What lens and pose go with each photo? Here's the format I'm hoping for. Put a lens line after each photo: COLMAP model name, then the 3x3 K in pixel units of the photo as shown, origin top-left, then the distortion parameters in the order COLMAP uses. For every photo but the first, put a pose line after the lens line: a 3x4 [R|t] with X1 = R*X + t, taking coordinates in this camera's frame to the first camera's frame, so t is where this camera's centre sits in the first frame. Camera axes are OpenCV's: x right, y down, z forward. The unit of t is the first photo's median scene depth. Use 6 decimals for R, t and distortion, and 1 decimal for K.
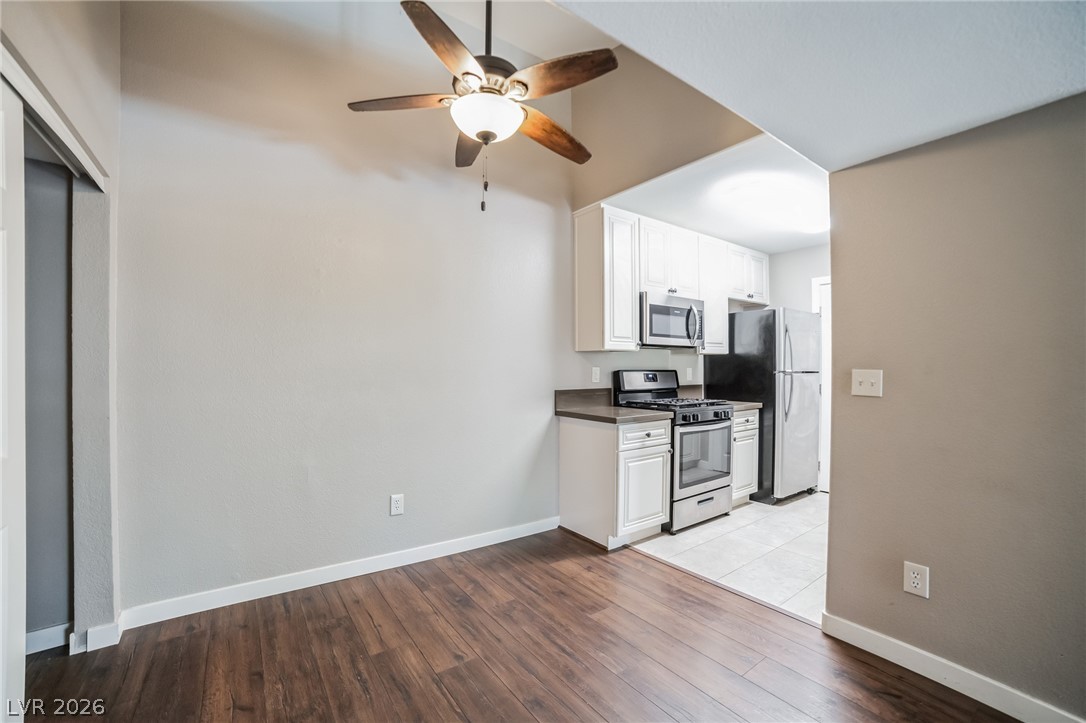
lens RADIAL K [[454.1, 0, 545.4], [0, 454.1, 366.9], [0, 0, 1]] dist [-0.001010, 0.000603]
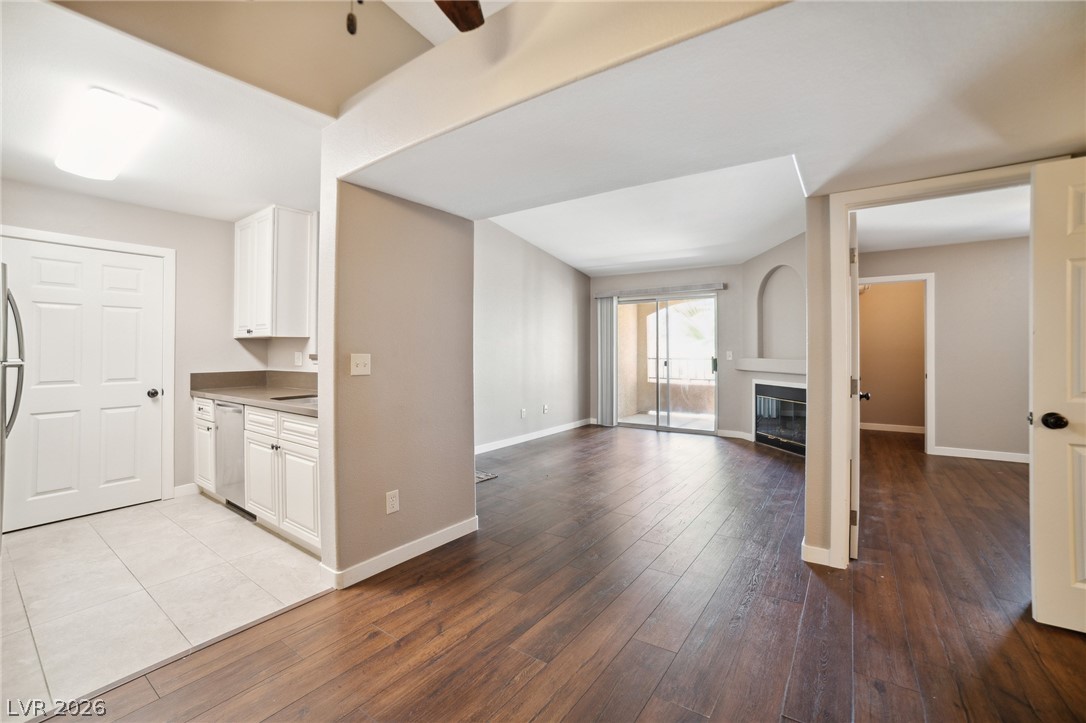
lens RADIAL K [[454.1, 0, 543.9], [0, 454.1, 353.4], [0, 0, 1]] dist [-0.001010, 0.000603]
pose [[-0.267660, -0.011482, 0.963445, -0.416593], [0.004258, 0.999905, 0.013100, -0.006097], [-0.963504, 0.007609, -0.267585, 0.574542]]
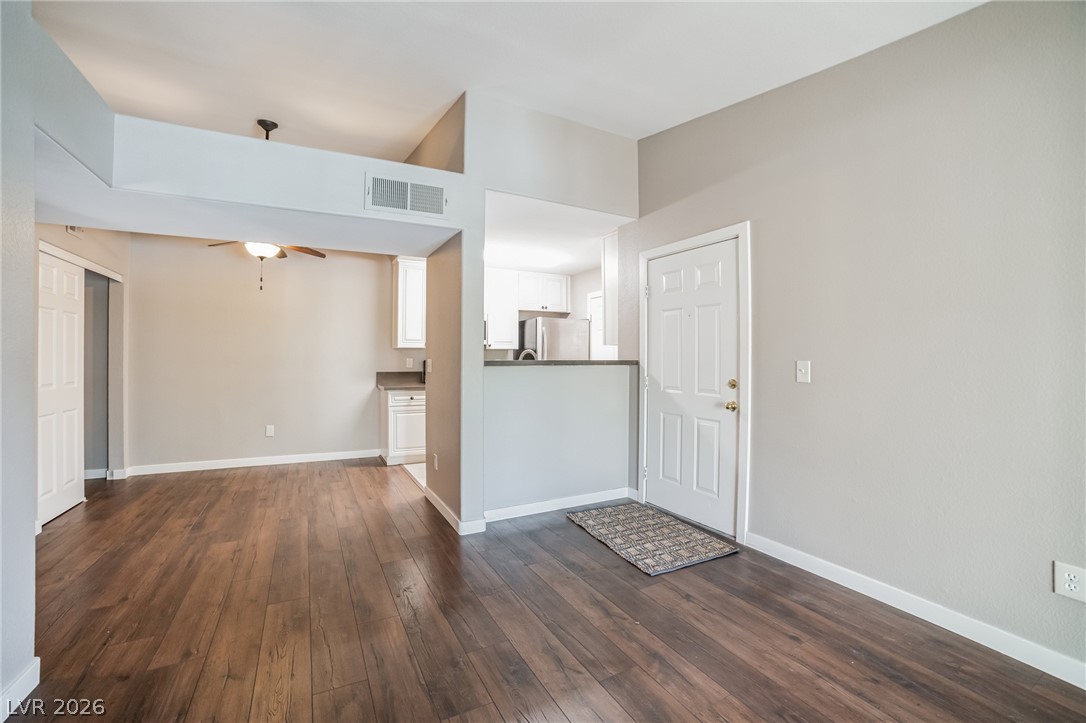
lens RADIAL K [[454.1, 0, 545.3], [0, 454.1, 356.7], [0, 0, 1]] dist [-0.001010, 0.000603]
pose [[0.981847, -0.002906, -0.189653, 1.040615], [0.003040, 0.999995, 0.000414, -0.004108], [0.189651, -0.000983, 0.981851, -0.561981]]
